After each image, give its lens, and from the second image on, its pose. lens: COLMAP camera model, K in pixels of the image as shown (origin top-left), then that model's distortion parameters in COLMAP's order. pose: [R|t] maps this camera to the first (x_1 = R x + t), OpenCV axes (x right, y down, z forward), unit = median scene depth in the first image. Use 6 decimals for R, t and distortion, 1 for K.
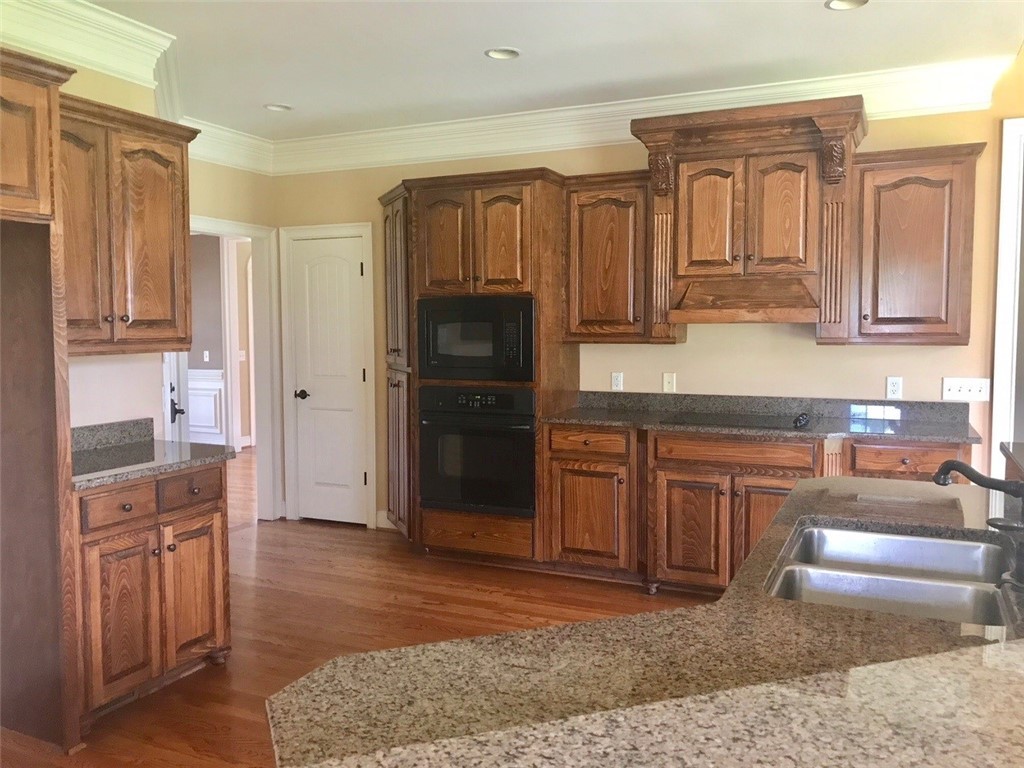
lens RADIAL K [[835.8, 0, 512.0], [0, 835.8, 384.0], [0, 0, 1]] dist [0.006192, -0.011247]
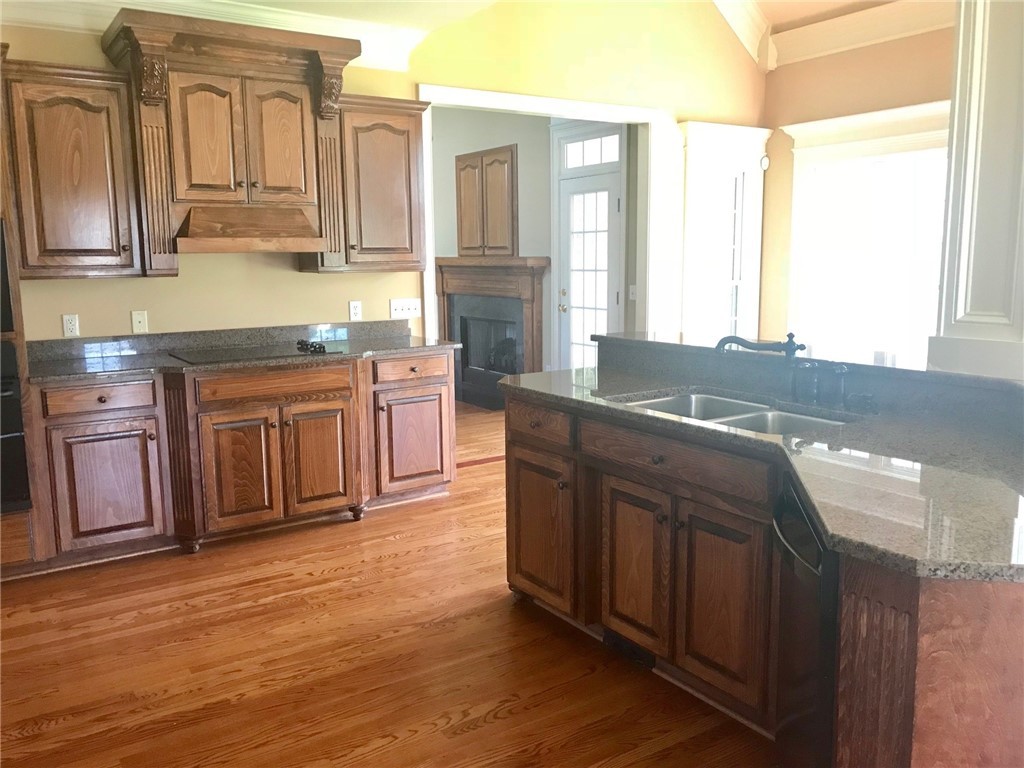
lens RADIAL K [[835.8, 0, 512.0], [0, 835.8, 384.0], [0, 0, 1]] dist [0.006192, -0.011247]
pose [[0.518451, -0.134029, 0.844538, -0.417535], [0.070600, 0.990977, 0.113928, -0.011006], [-0.852188, 0.000559, 0.523236, 0.235050]]
